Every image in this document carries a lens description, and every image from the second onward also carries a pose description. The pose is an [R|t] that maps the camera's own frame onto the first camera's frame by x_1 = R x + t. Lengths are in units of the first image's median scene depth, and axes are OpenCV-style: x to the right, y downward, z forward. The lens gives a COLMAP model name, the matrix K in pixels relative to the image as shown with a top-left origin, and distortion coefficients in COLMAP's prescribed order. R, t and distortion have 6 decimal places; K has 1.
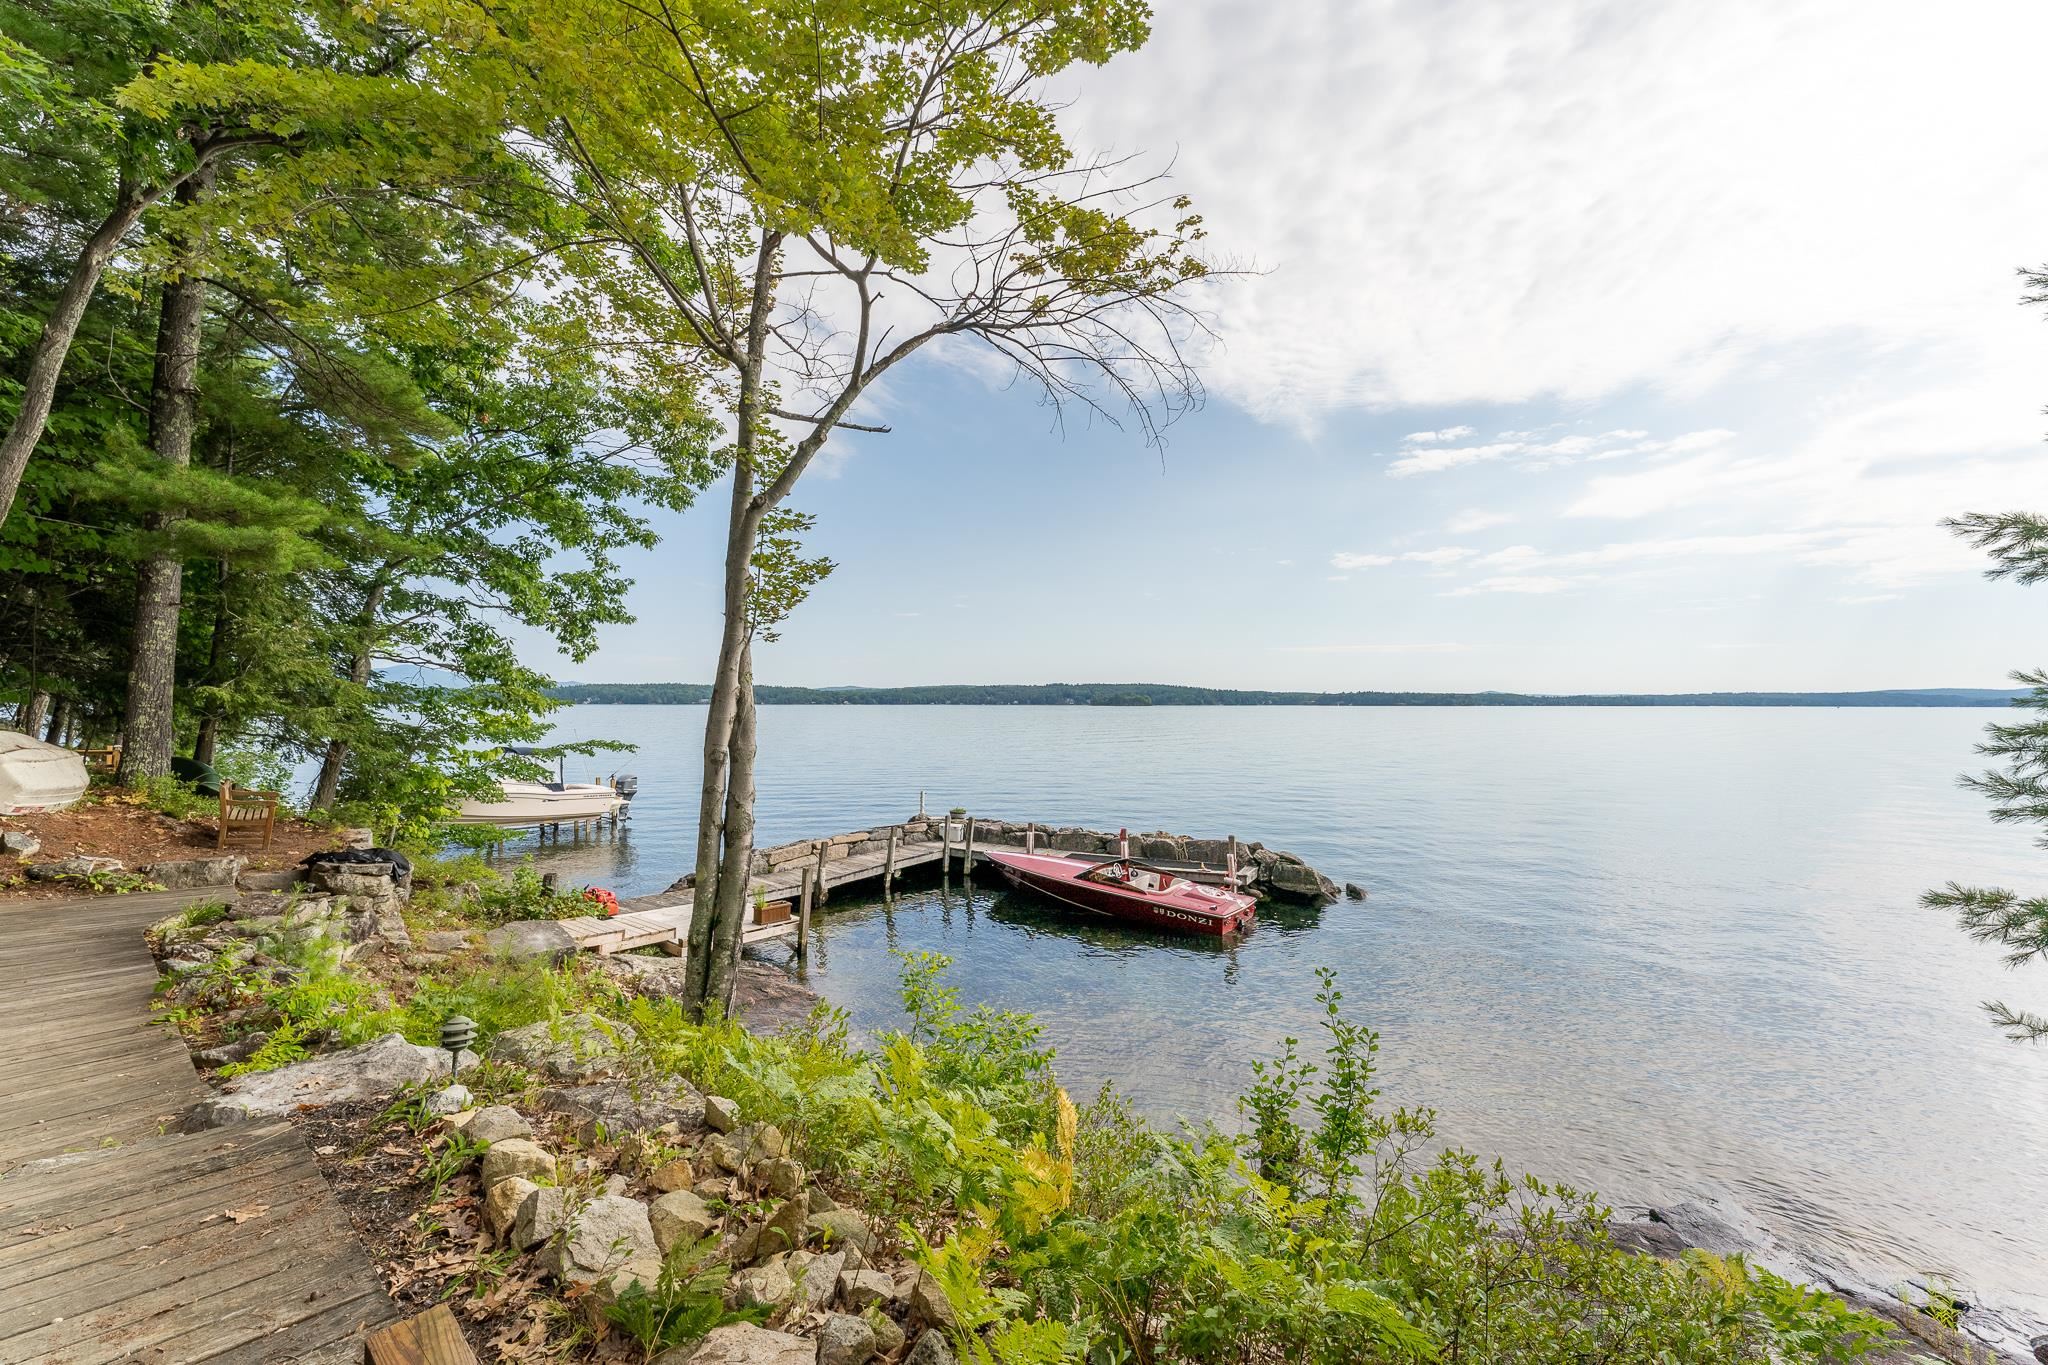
lens RADIAL K [[824.1, 0, 1030.3], [0, 824.1, 686.0], [0, 0, 1]] dist [0.002001, 0.000406]
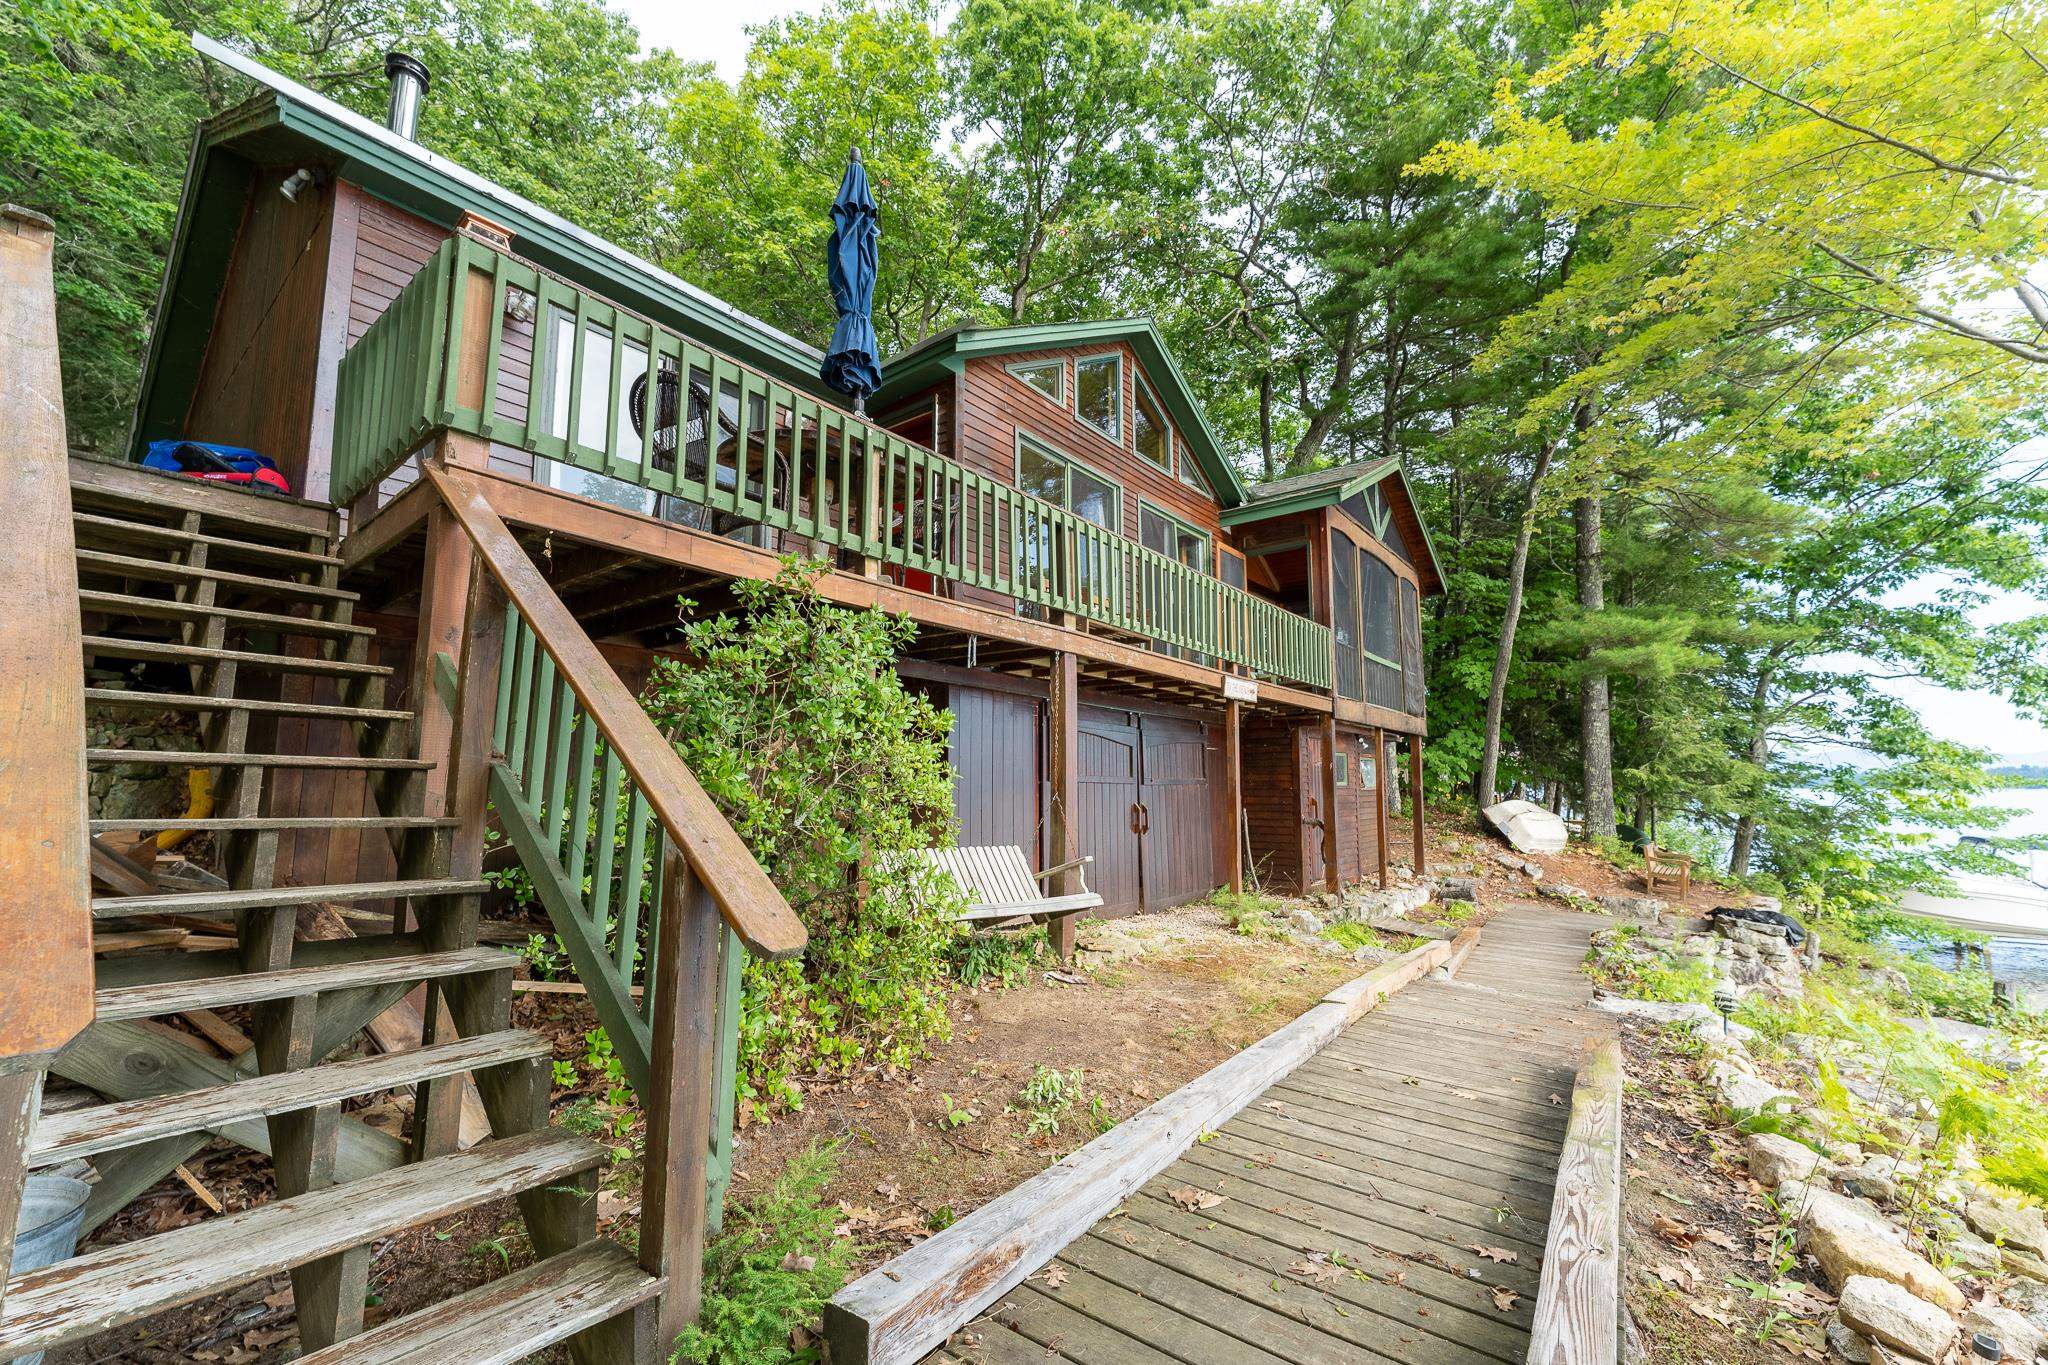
lens RADIAL K [[828.6, 0, 1027.9], [0, 828.6, 688.6], [0, 0, 1]] dist [0.000077, 0.000375]
pose [[0.123912, -0.121860, -0.984782, 0.148857], [0.022554, 0.992520, -0.119980, 0.007075], [0.992037, -0.007344, 0.125733, -0.087942]]
